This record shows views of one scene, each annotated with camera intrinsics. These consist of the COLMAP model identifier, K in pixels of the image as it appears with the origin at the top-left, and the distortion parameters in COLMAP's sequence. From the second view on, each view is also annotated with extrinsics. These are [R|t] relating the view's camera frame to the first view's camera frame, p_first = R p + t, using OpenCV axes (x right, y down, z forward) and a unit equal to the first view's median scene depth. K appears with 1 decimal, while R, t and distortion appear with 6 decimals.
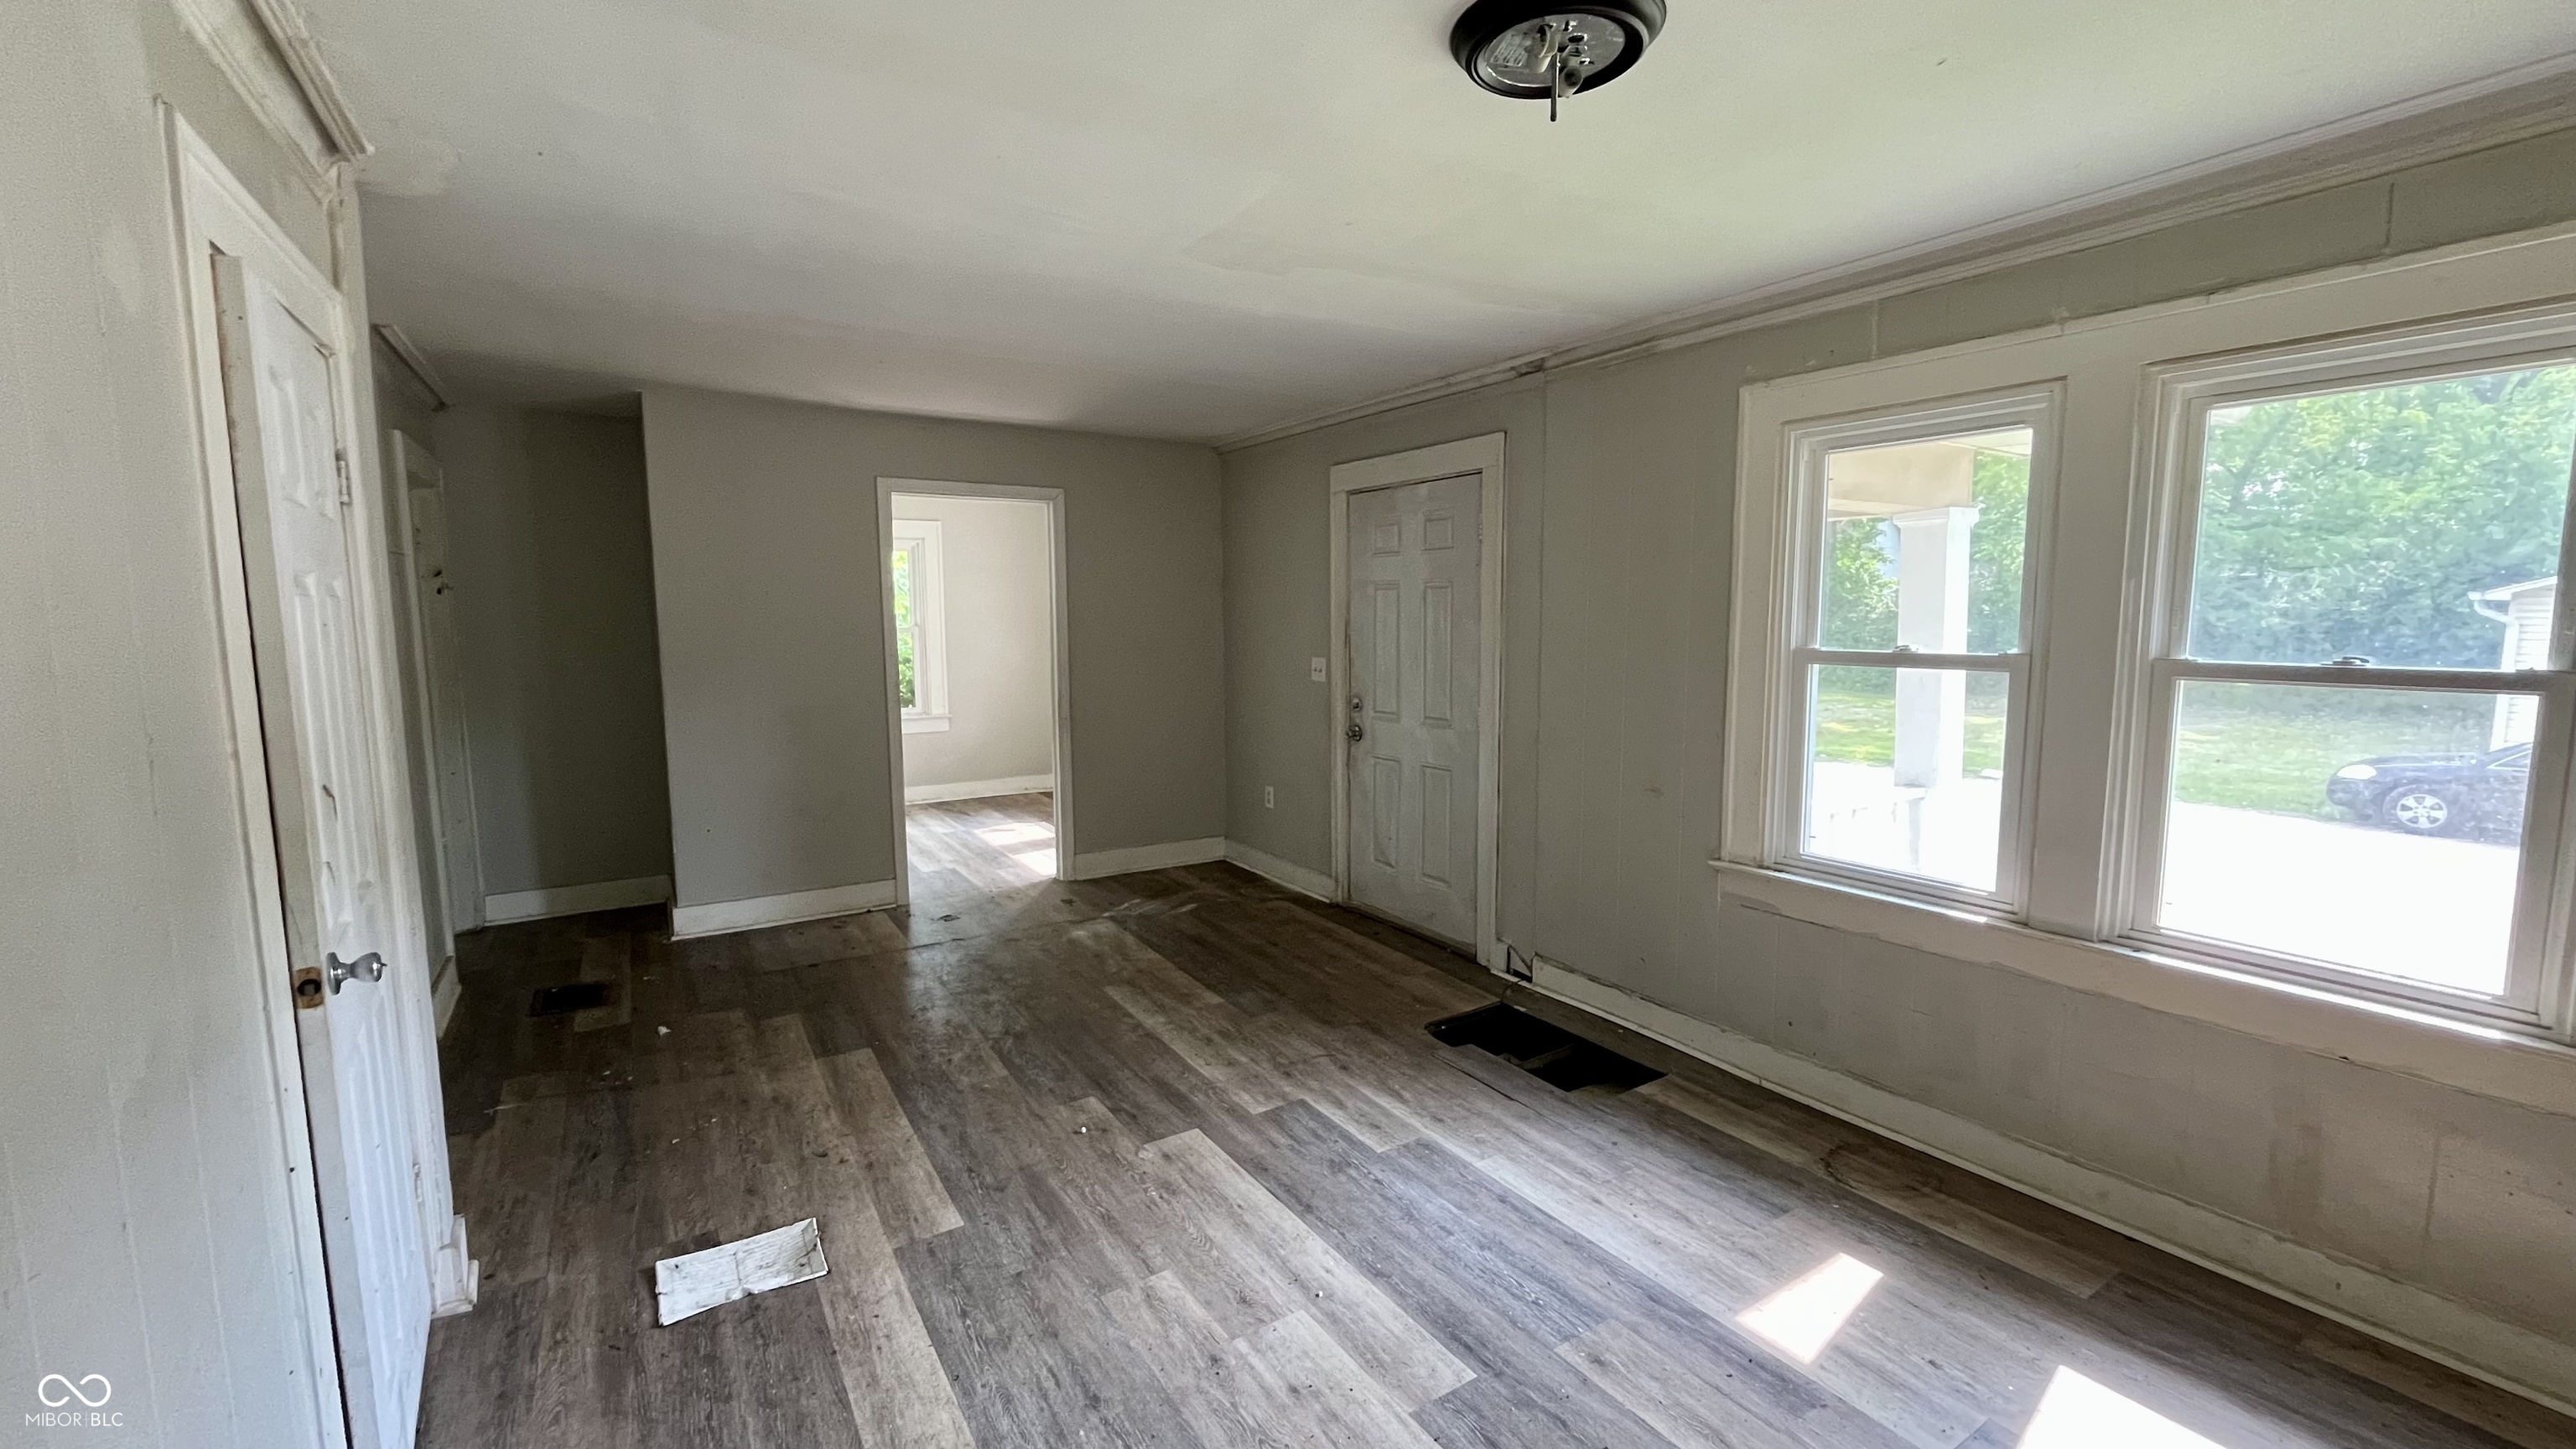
lens RADIAL K [[1045.8, 0, 1288.4], [0, 1045.8, 721.1], [0, 0, 1]] dist [0.000538, 0.000296]
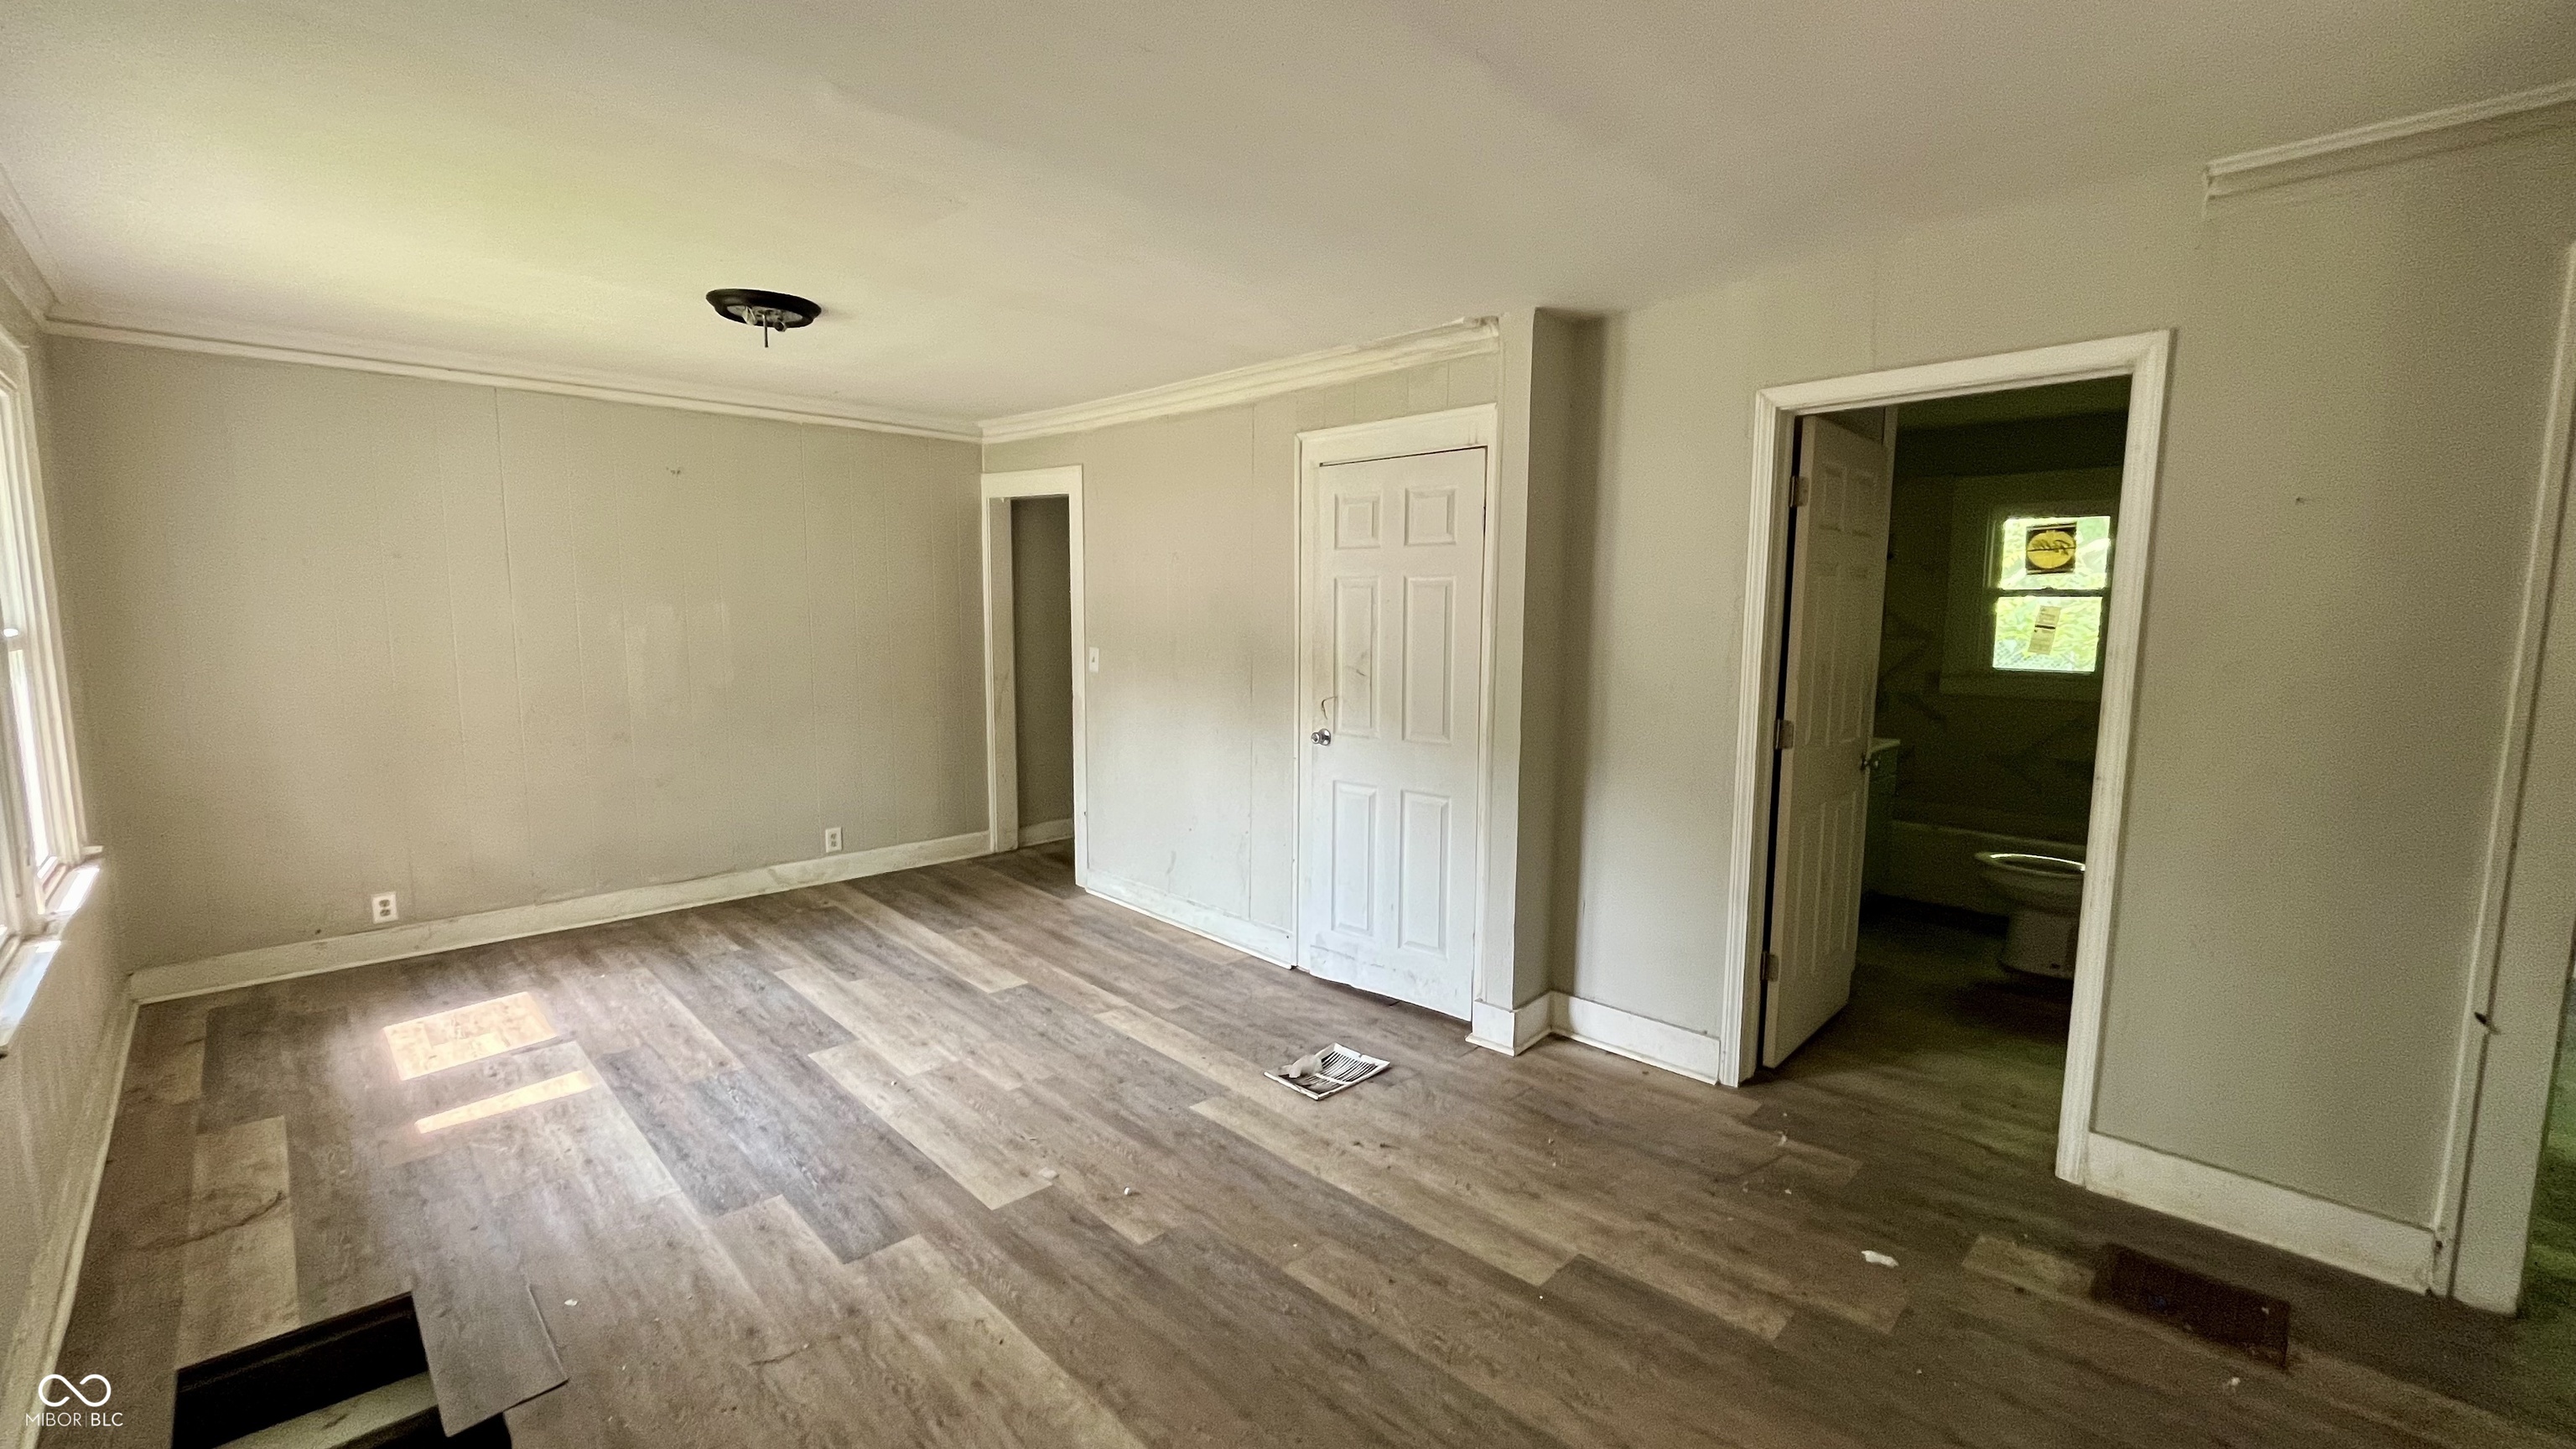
lens RADIAL K [[1045.8, 0, 1289.2], [0, 1045.8, 726.5], [0, 0, 1]] dist [0.000538, 0.000296]
pose [[-0.976132, 0.026327, -0.215577, -0.154620], [-0.022789, 0.974729, 0.222226, -0.187643], [0.215980, 0.221834, -0.950864, 1.827464]]
